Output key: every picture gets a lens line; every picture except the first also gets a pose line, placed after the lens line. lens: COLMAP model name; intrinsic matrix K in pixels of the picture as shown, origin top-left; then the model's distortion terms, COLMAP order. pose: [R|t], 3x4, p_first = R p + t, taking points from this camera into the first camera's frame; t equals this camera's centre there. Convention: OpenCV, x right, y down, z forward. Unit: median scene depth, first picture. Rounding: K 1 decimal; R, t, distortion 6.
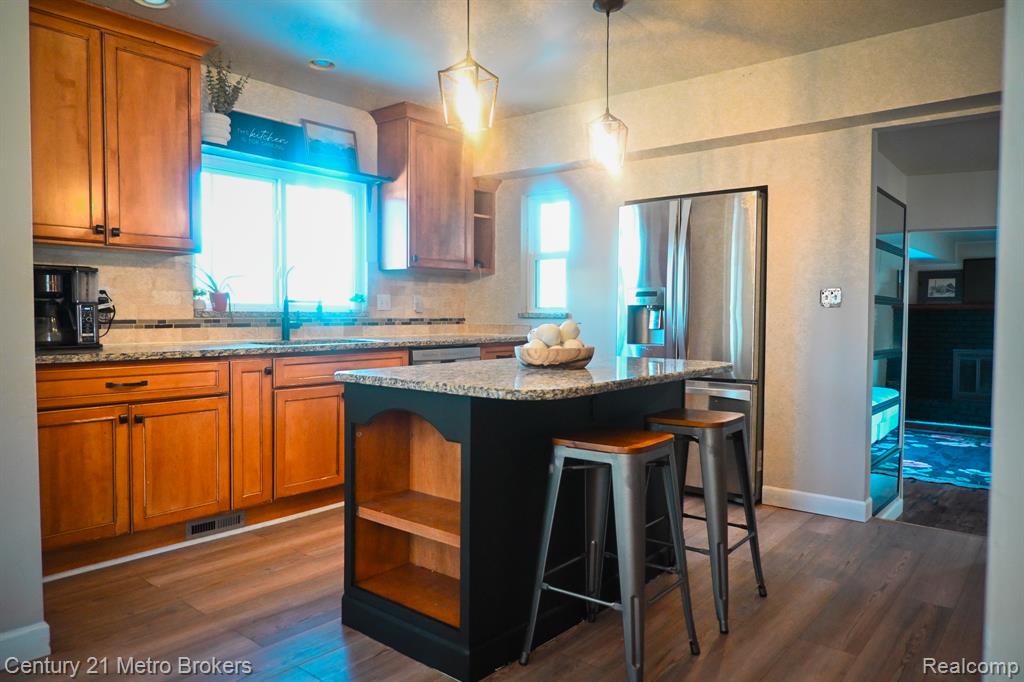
lens RADIAL K [[688.5, 0, 512.0], [0, 688.5, 341.0], [0, 0, 1]] dist [-0.000002, 0.000638]
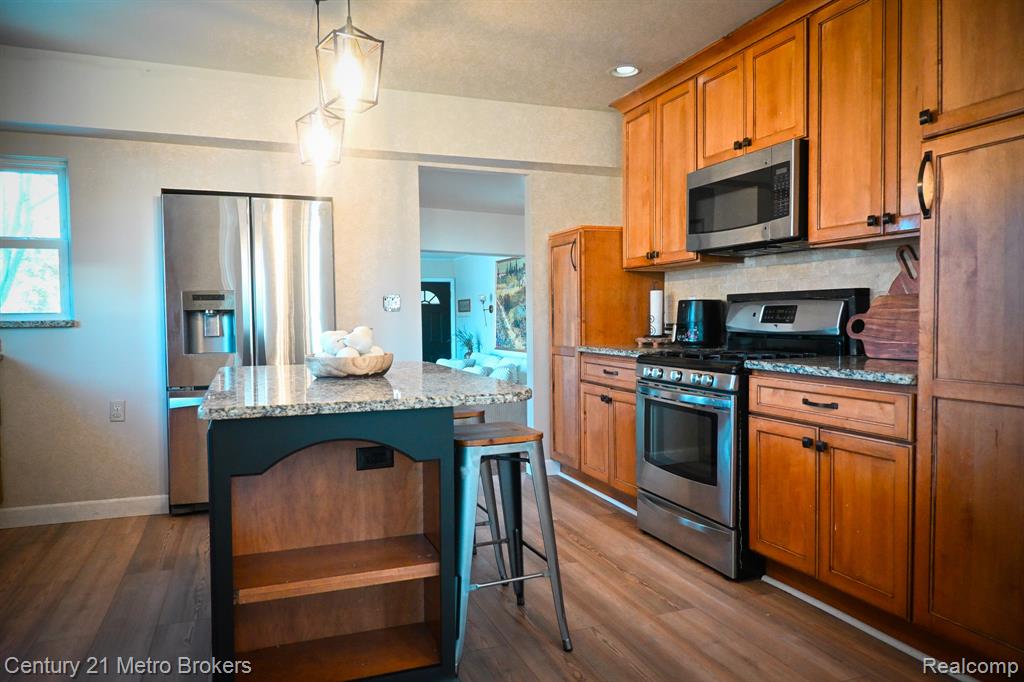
lens RADIAL K [[688.5, 0, 512.0], [0, 688.5, 341.0], [0, 0, 1]] dist [-0.000002, 0.000638]
pose [[0.490871, -0.042093, 0.870215, -0.780543], [0.047330, 0.998646, 0.021607, -0.024715], [-0.869946, 0.030581, 0.492198, 0.433946]]
